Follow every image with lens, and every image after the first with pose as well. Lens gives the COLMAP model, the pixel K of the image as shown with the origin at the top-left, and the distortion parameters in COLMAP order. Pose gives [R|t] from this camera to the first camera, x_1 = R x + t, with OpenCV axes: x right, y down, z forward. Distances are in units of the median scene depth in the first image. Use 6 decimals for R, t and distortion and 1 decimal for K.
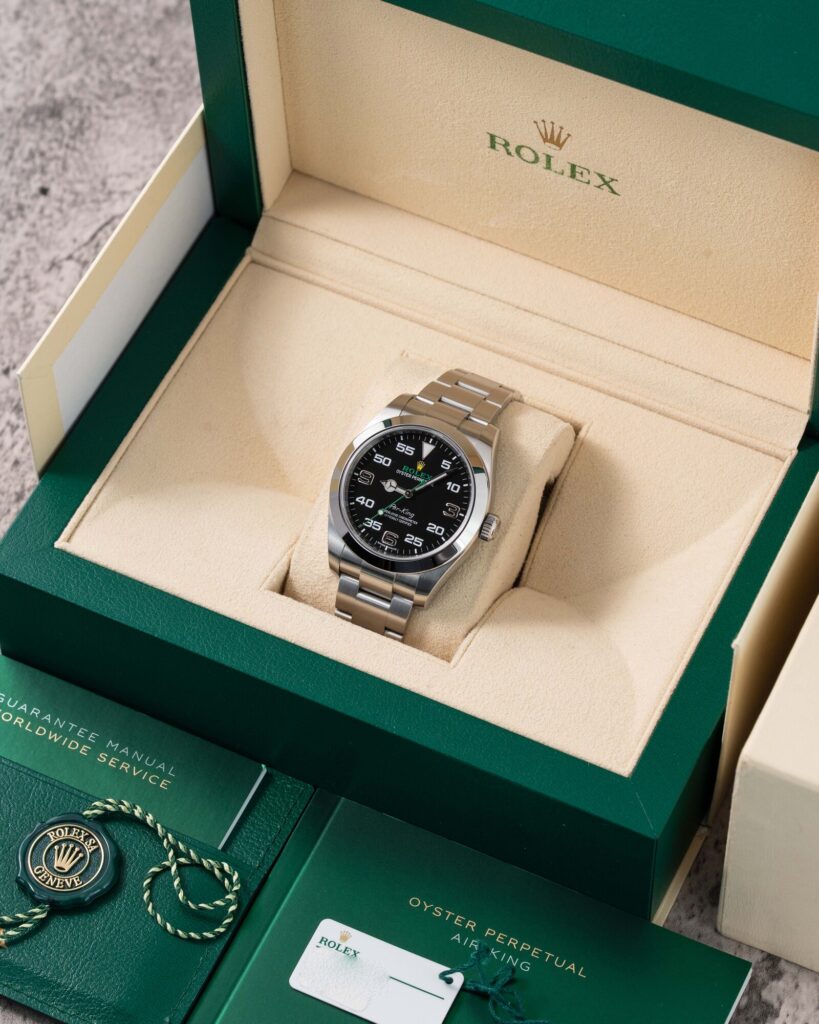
lens RADIAL K [[3288.6, 0, 409.5], [0, 3288.6, 512.0], [0, 0, 1]] dist [-0.116356, -0.296265]
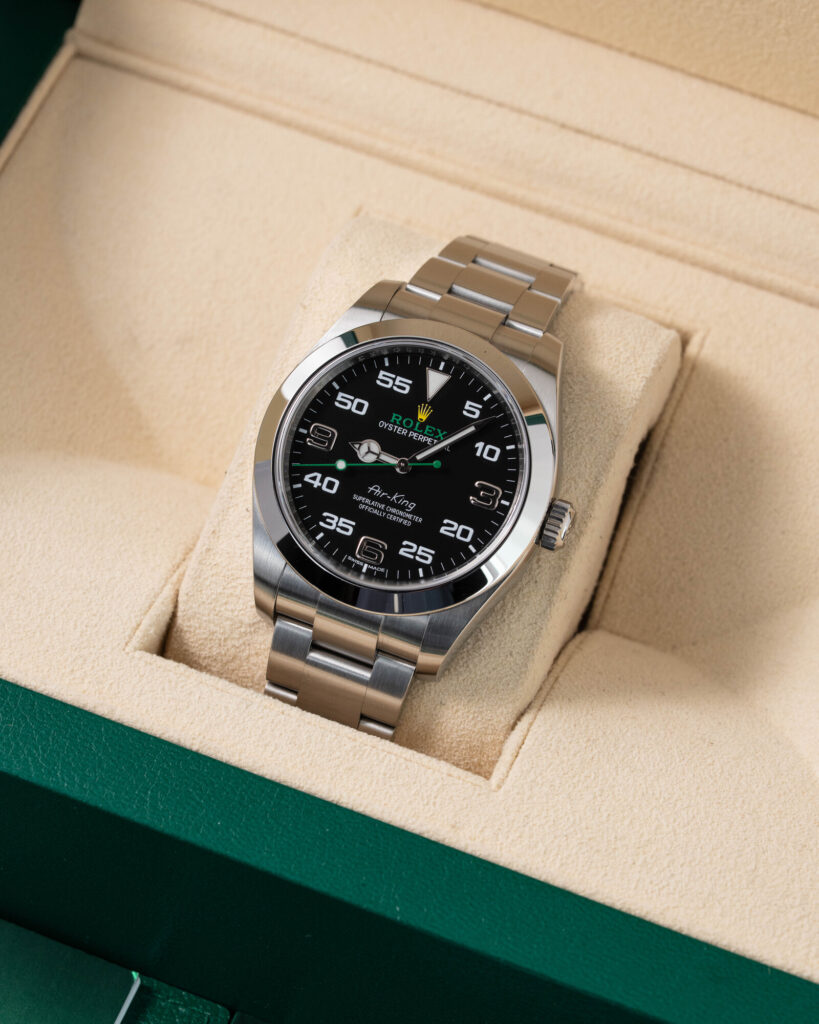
lens RADIAL K [[3938.7, 0, 409.5], [0, 3938.7, 512.0], [0, 0, 1]] dist [0.002234, -3.376740]
pose [[0.996980, -0.022351, 0.074378, -0.046250], [0.021678, 0.999717, 0.009836, -0.004197], [-0.074577, -0.008194, 0.997182, 0.352892]]
